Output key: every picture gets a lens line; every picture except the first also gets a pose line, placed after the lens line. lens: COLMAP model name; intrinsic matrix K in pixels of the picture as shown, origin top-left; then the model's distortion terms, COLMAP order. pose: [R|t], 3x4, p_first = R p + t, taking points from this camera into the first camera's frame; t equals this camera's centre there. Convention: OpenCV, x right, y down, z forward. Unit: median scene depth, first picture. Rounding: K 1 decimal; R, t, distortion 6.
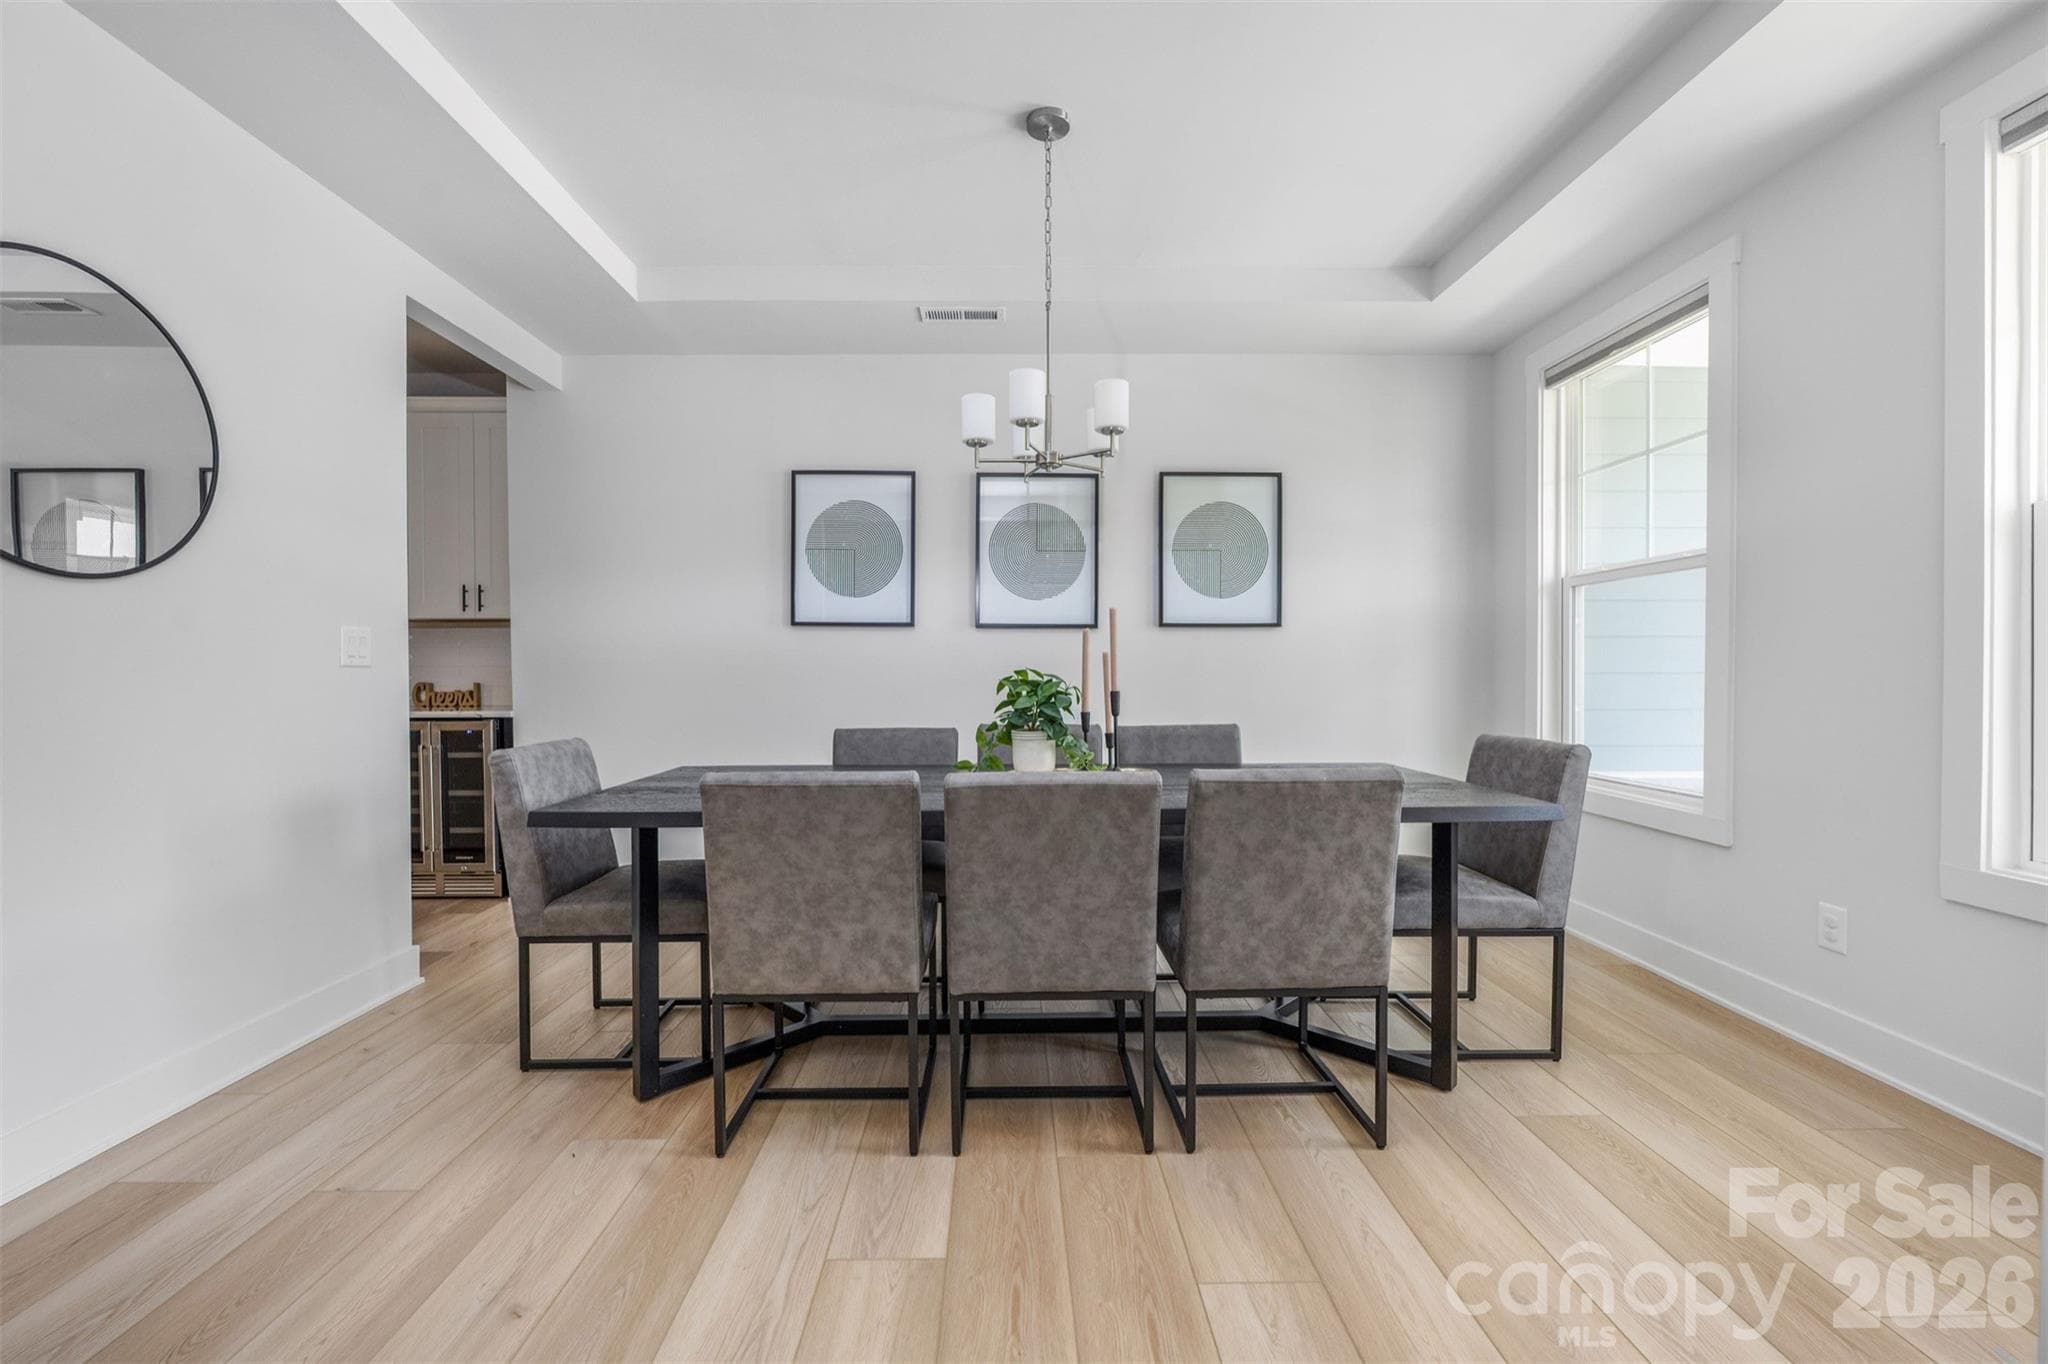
lens RADIAL K [[862.8, 0, 1027.5], [0, 862.8, 669.3], [0, 0, 1]] dist [-0.002139, -0.000111]
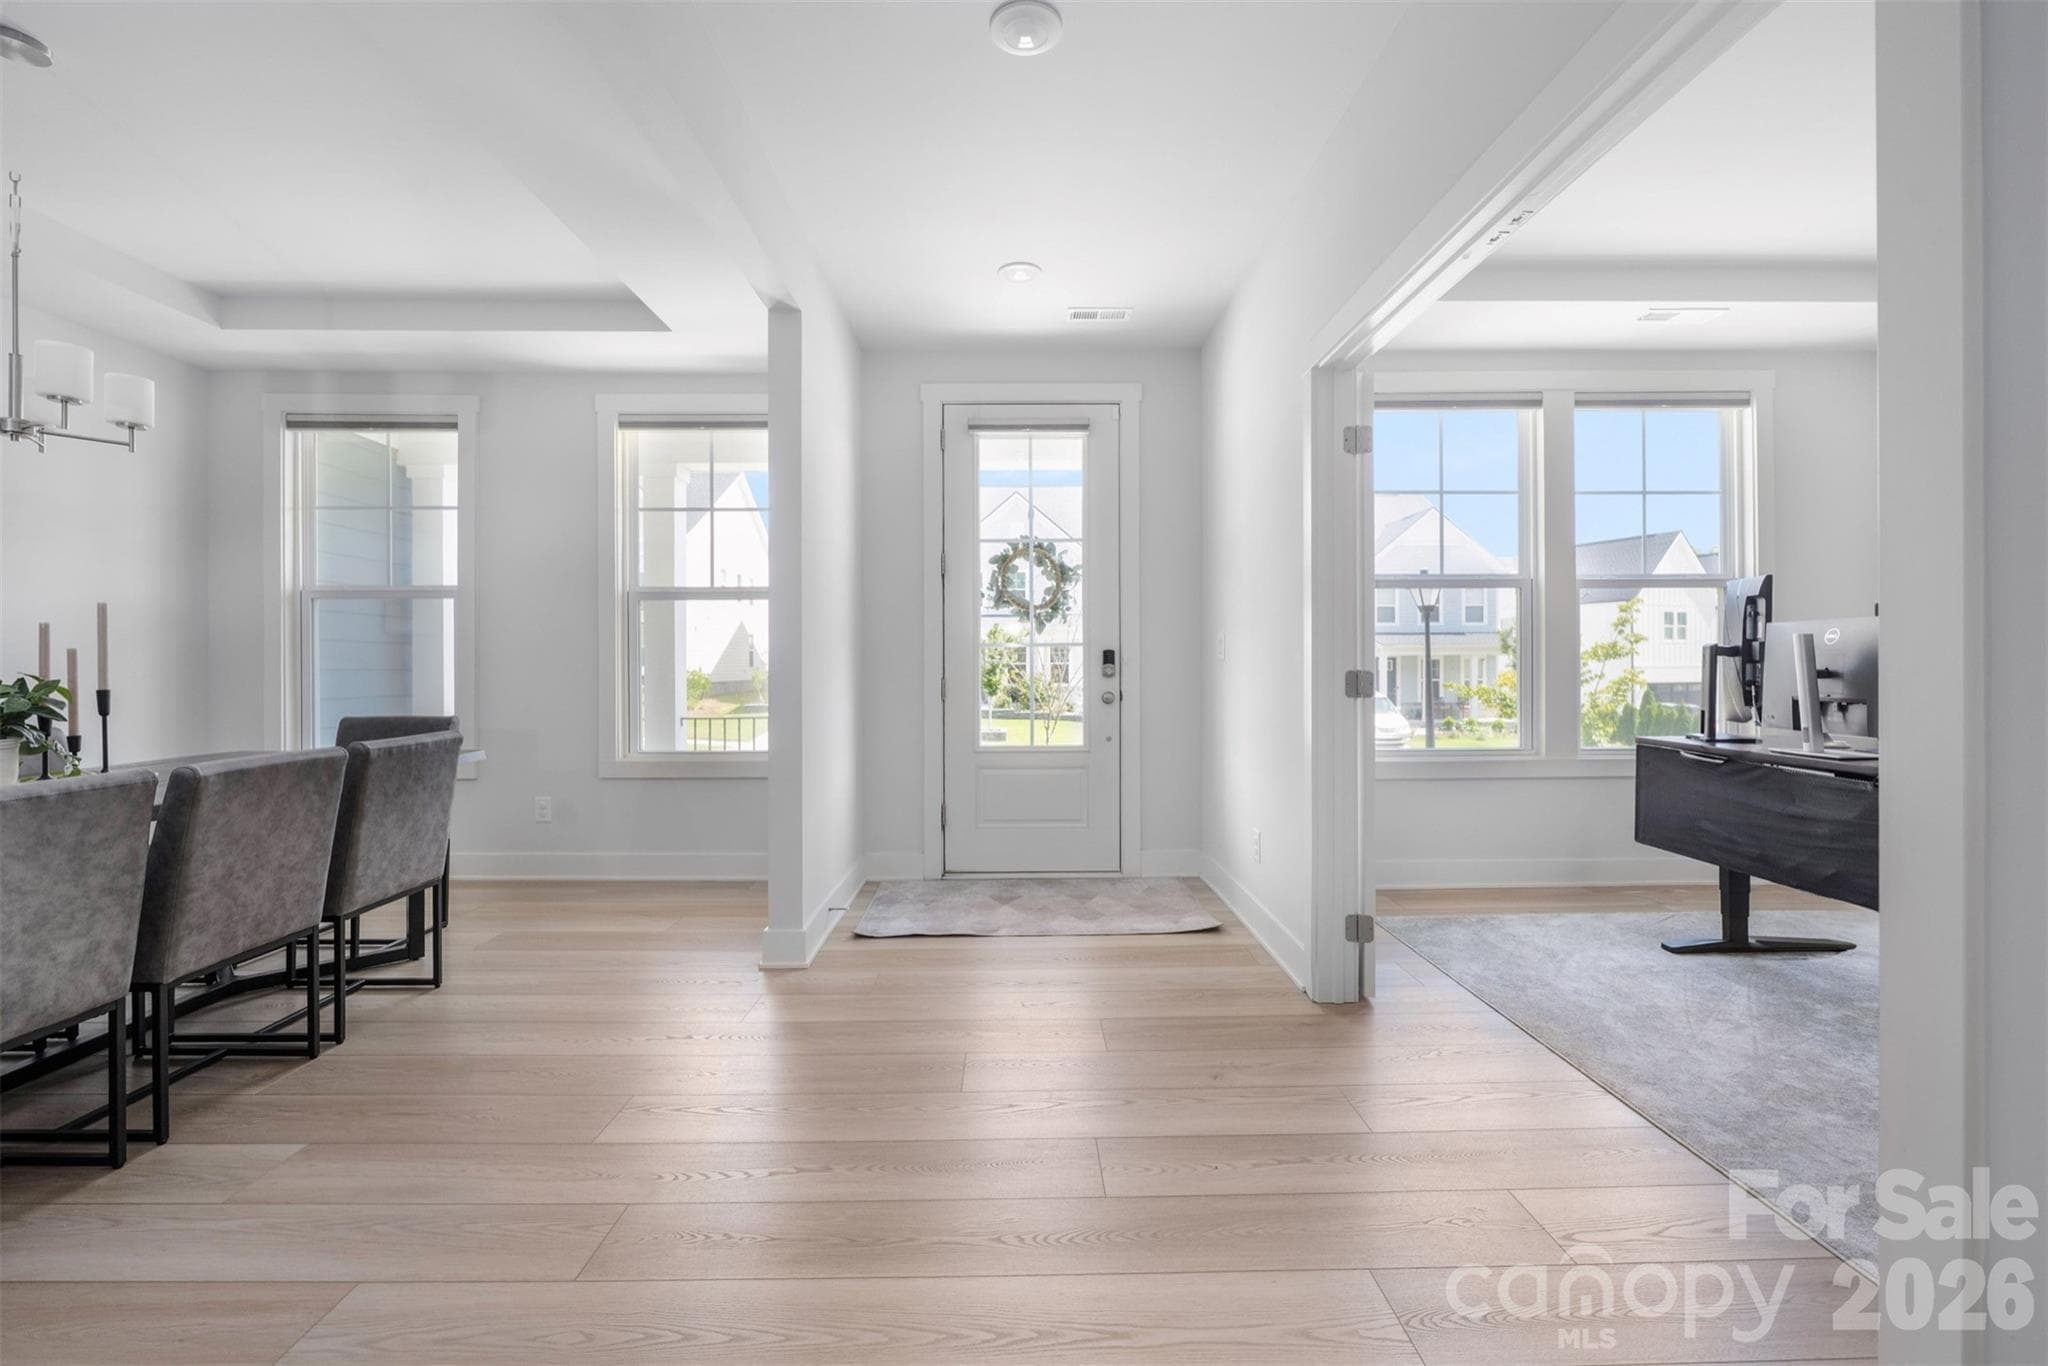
lens RADIAL K [[862.8, 0, 1027.5], [0, 862.8, 670.3], [0, 0, 1]] dist [-0.002139, -0.000111]
pose [[0.007960, -0.006558, 0.999947, -1.124456], [0.005354, 0.999964, 0.006515, 0.002054], [-0.999954, 0.005302, 0.007995, -0.040751]]
